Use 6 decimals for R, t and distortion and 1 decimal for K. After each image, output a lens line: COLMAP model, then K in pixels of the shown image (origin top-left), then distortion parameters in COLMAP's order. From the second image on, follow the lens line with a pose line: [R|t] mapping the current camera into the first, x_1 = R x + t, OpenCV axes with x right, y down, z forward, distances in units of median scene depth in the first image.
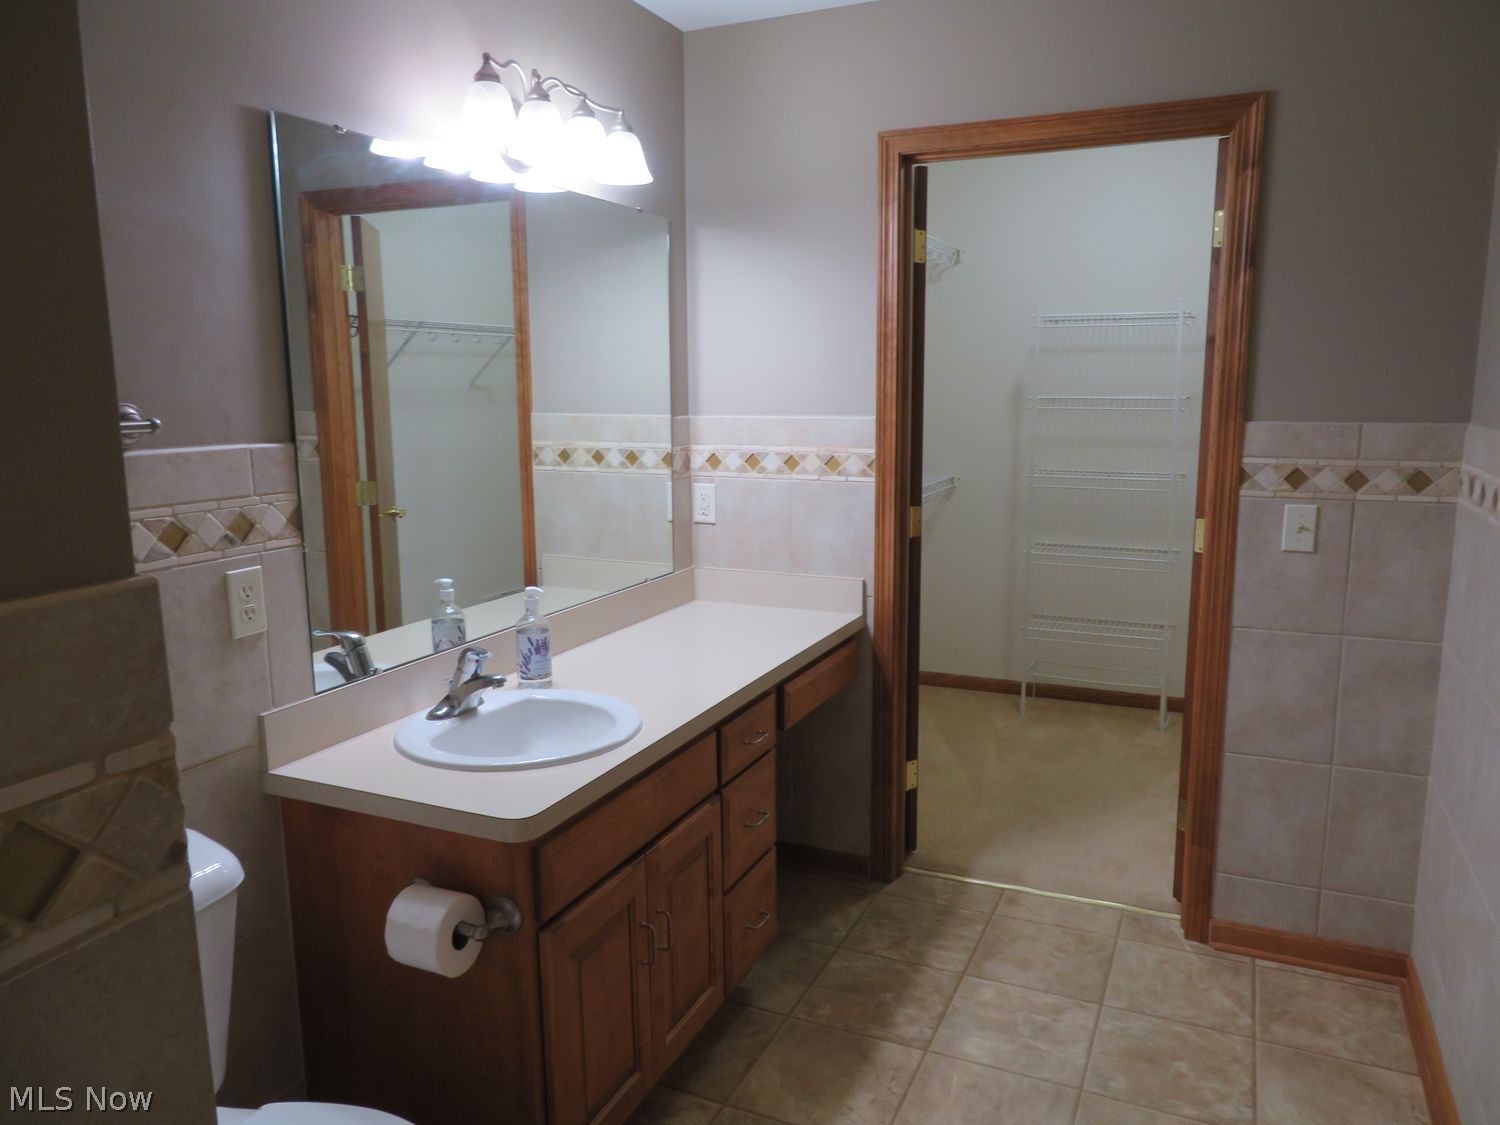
lens RADIAL K [[1113.0, 0, 758.2], [0, 1113.0, 566.0], [0, 0, 1]] dist [0.060662, -0.067468]
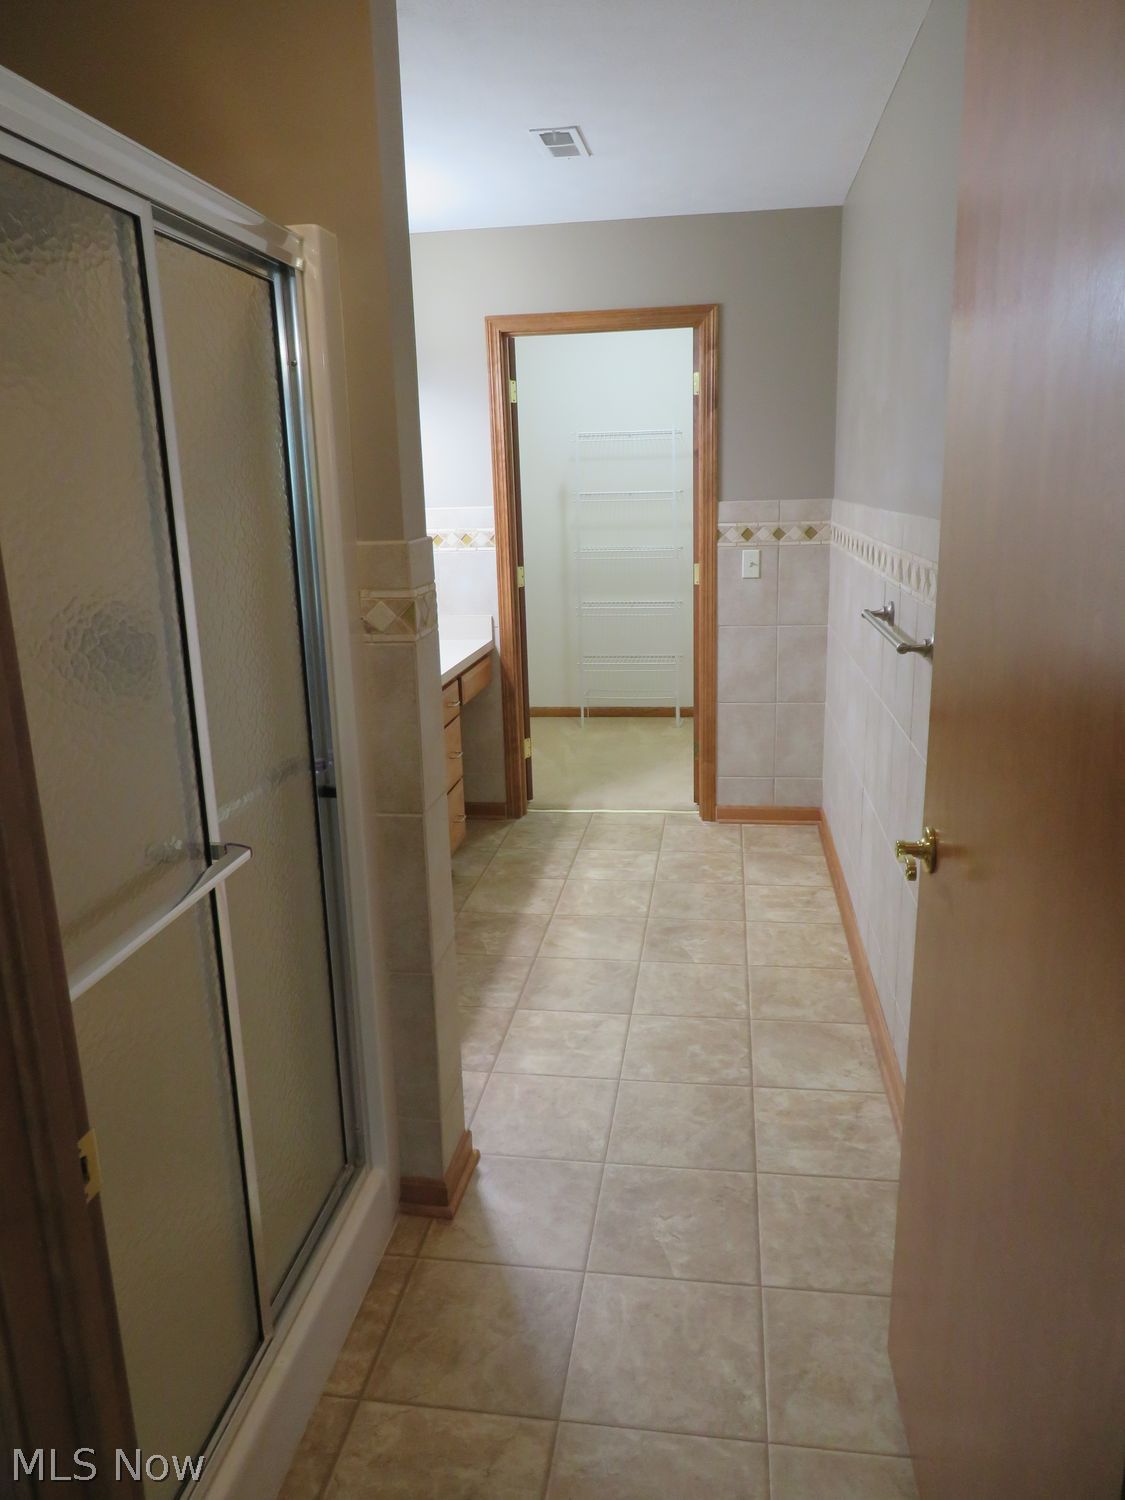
lens RADIAL K [[1076.3, 0, 562.5], [0, 1076.3, 750.0], [0, 0, 1]] dist [-0.007296, 0.001205]
pose [[0.963393, -0.088698, 0.252993, -0.210470], [0.069208, 0.993979, 0.084943, 0.079957], [-0.259004, -0.064325, 0.963732, -0.468605]]
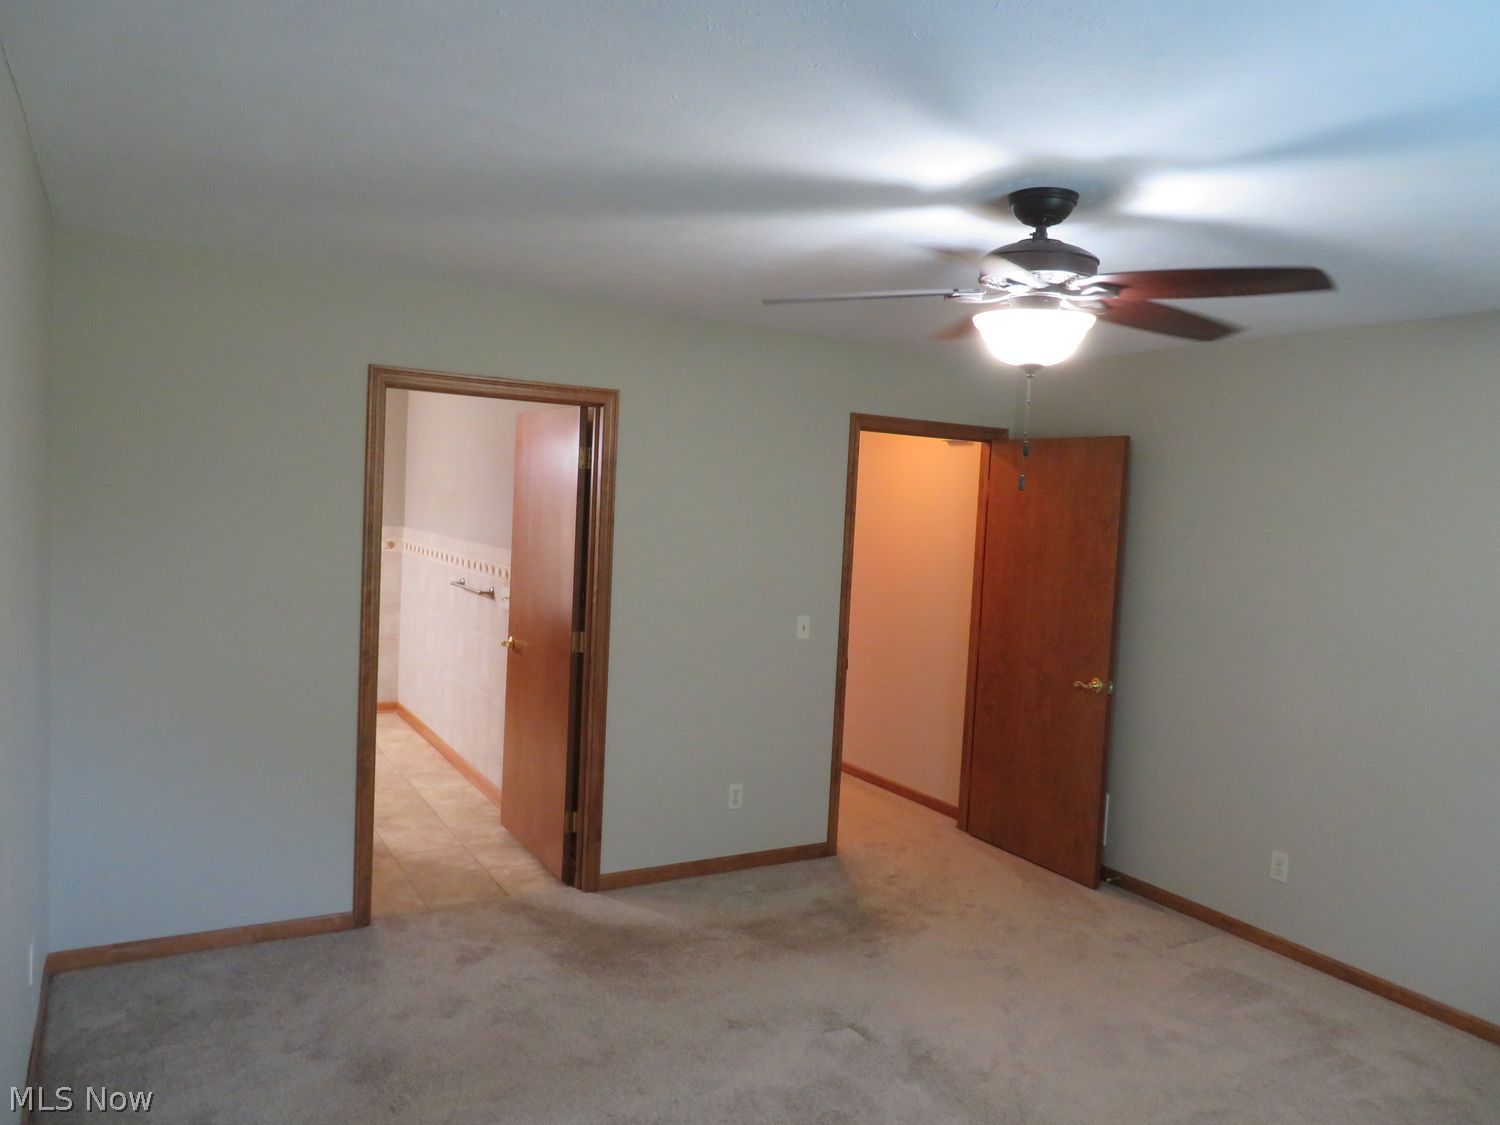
lens RADIAL K [[1076.3, 0, 752.3], [0, 1076.3, 563.3], [0, 0, 1]] dist [-0.007296, 0.001205]
pose [[0.588287, -0.020895, 0.808382, -1.098235], [0.085862, 0.995629, -0.036750, 0.151976], [-0.804081, 0.091029, 0.587509, -1.383464]]
